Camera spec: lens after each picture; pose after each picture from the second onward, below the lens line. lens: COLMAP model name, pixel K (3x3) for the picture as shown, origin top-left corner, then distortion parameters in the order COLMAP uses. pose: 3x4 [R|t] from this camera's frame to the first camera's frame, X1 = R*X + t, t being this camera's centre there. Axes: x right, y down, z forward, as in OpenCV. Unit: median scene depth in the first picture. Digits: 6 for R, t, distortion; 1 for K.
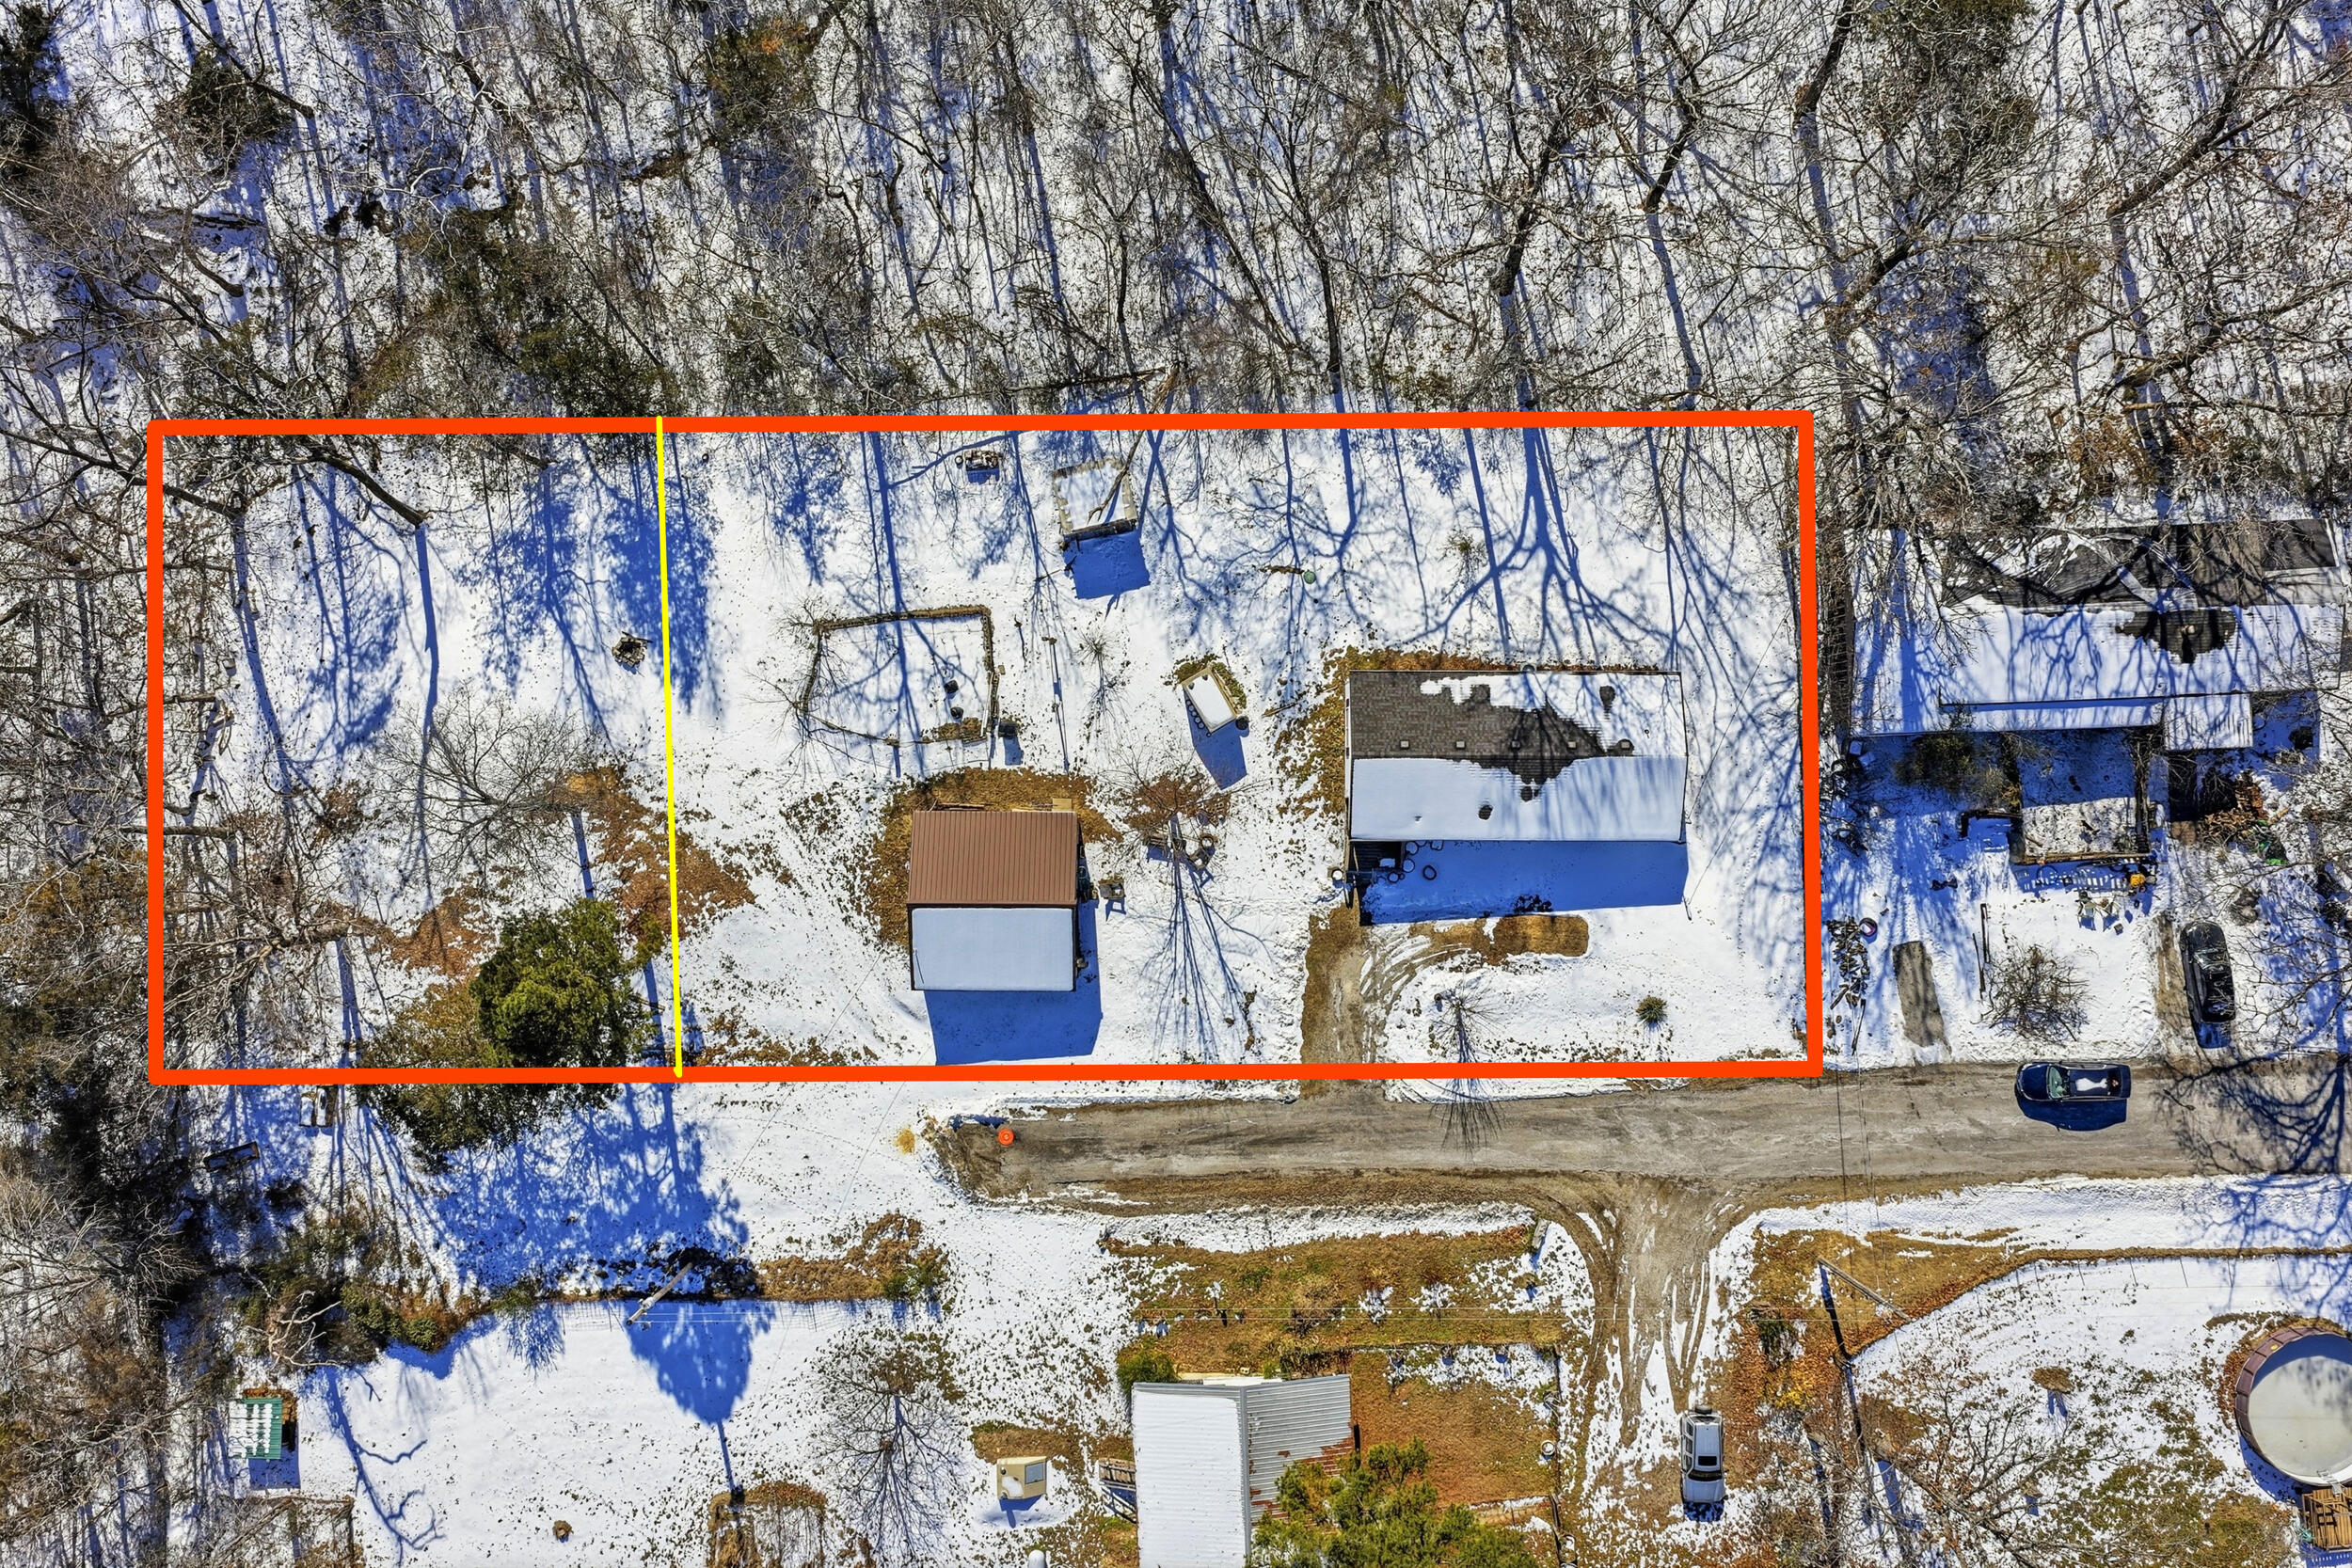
lens RADIAL K [[1922.1, 0, 1176.0], [0, 1922.1, 784.0], [0, 0, 1]] dist [-0.004865, 0.000308]
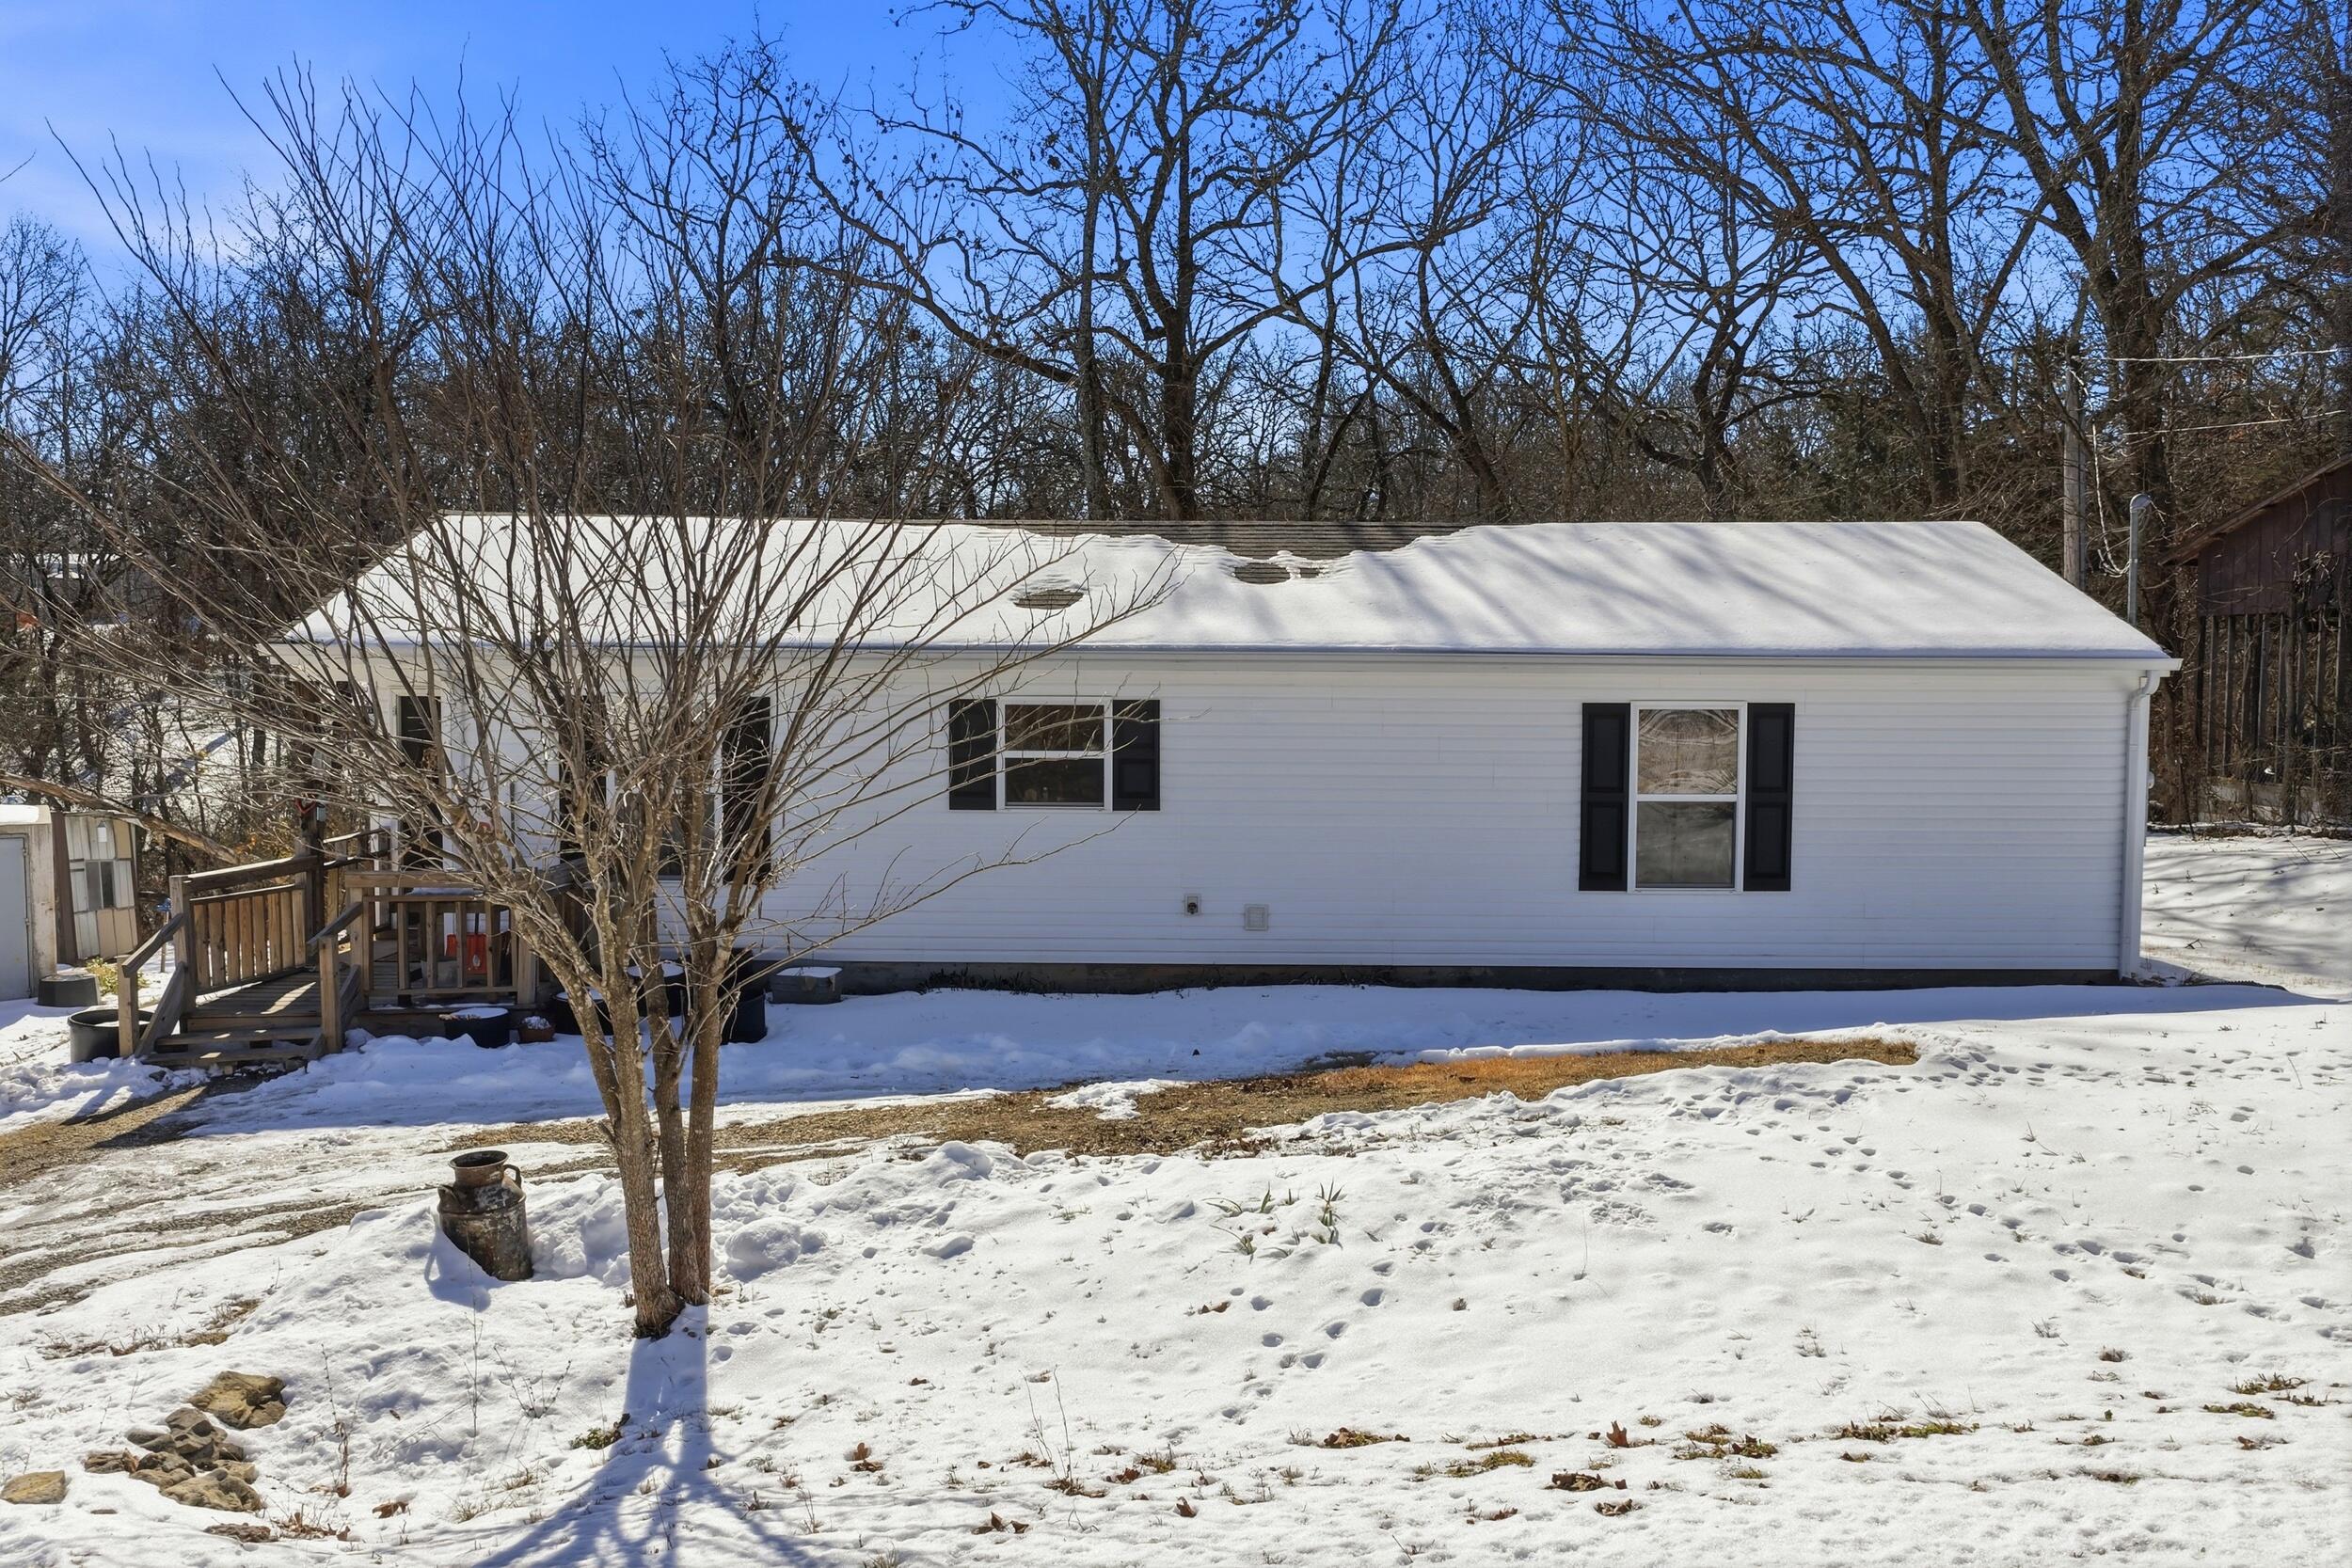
lens RADIAL K [[1916.3, 0, 1176.0], [0, 1916.3, 784.0], [0, 0, 1]] dist [-0.006573, 0.020135]
pose [[0.999996, 0.001335, -0.002502, 0.166077], [-0.002595, 0.075144, -0.997169, 0.193655], [-0.001143, 0.997172, 0.075147, 0.959400]]
